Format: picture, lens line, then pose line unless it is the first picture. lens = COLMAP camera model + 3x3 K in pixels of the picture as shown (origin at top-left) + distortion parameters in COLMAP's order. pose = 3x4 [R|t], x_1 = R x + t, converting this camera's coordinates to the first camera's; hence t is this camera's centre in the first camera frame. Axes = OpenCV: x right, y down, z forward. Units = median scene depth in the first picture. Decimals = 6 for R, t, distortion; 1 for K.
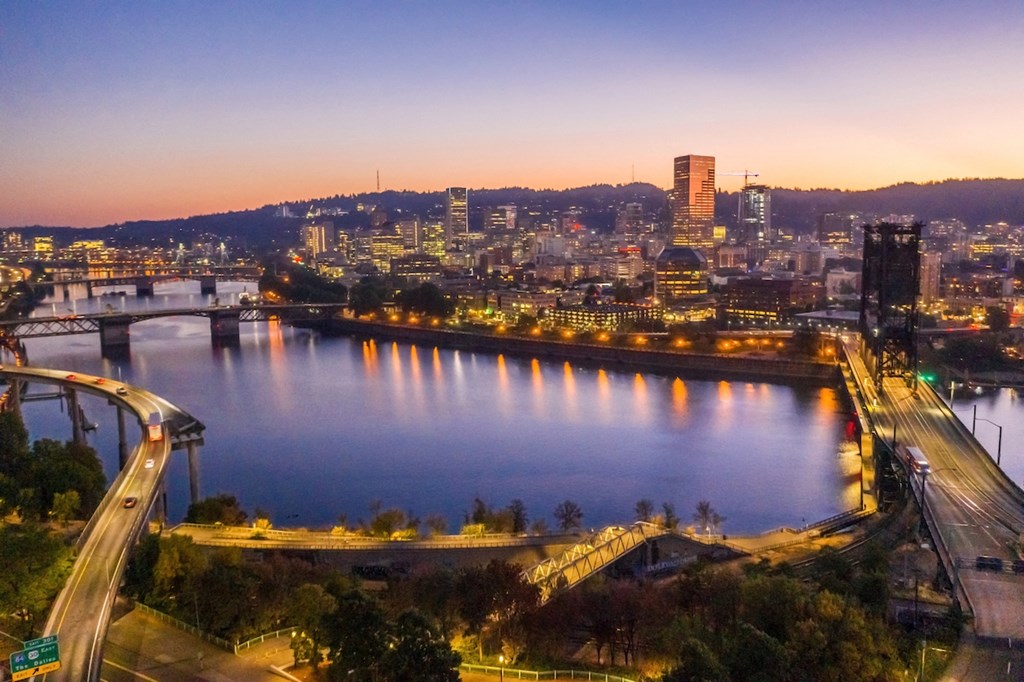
lens RADIAL K [[852.9, 0, 512.0], [0, 852.9, 341.0], [0, 0, 1]] dist [-0.015244, -0.007377]
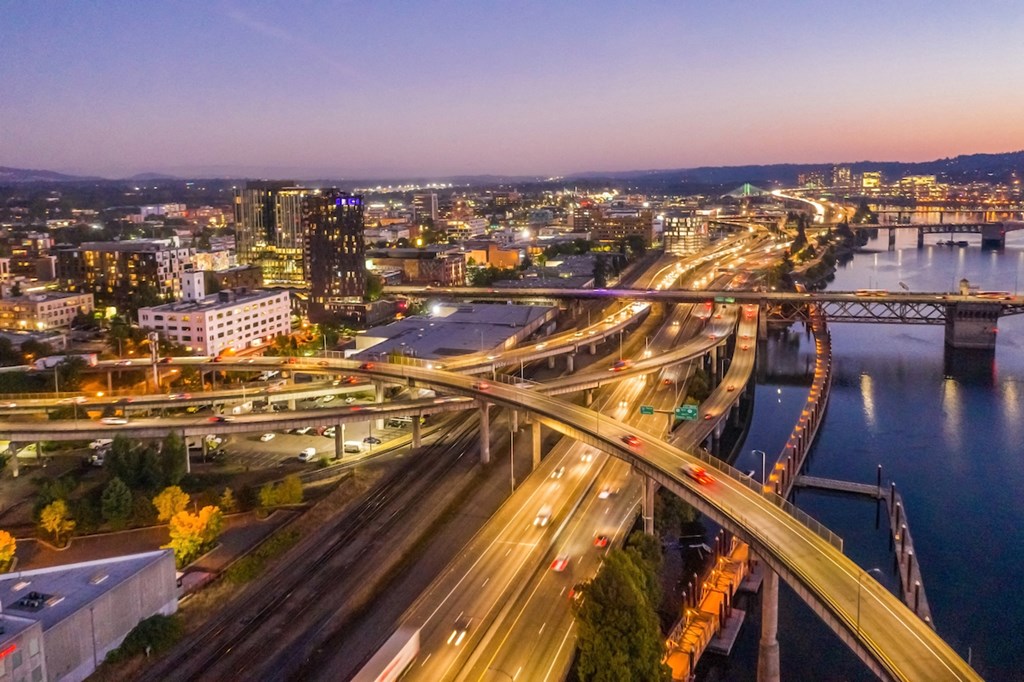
lens RADIAL K [[828.0, 0, 510.6], [0, 828.0, 315.5], [0, 0, 1]] dist [-0.005939, 0.000422]
pose [[0.615892, 0.126908, -0.777542, -0.080508], [-0.088159, 0.991844, 0.092055, -0.016714], [0.782882, 0.011852, 0.622057, 0.141685]]
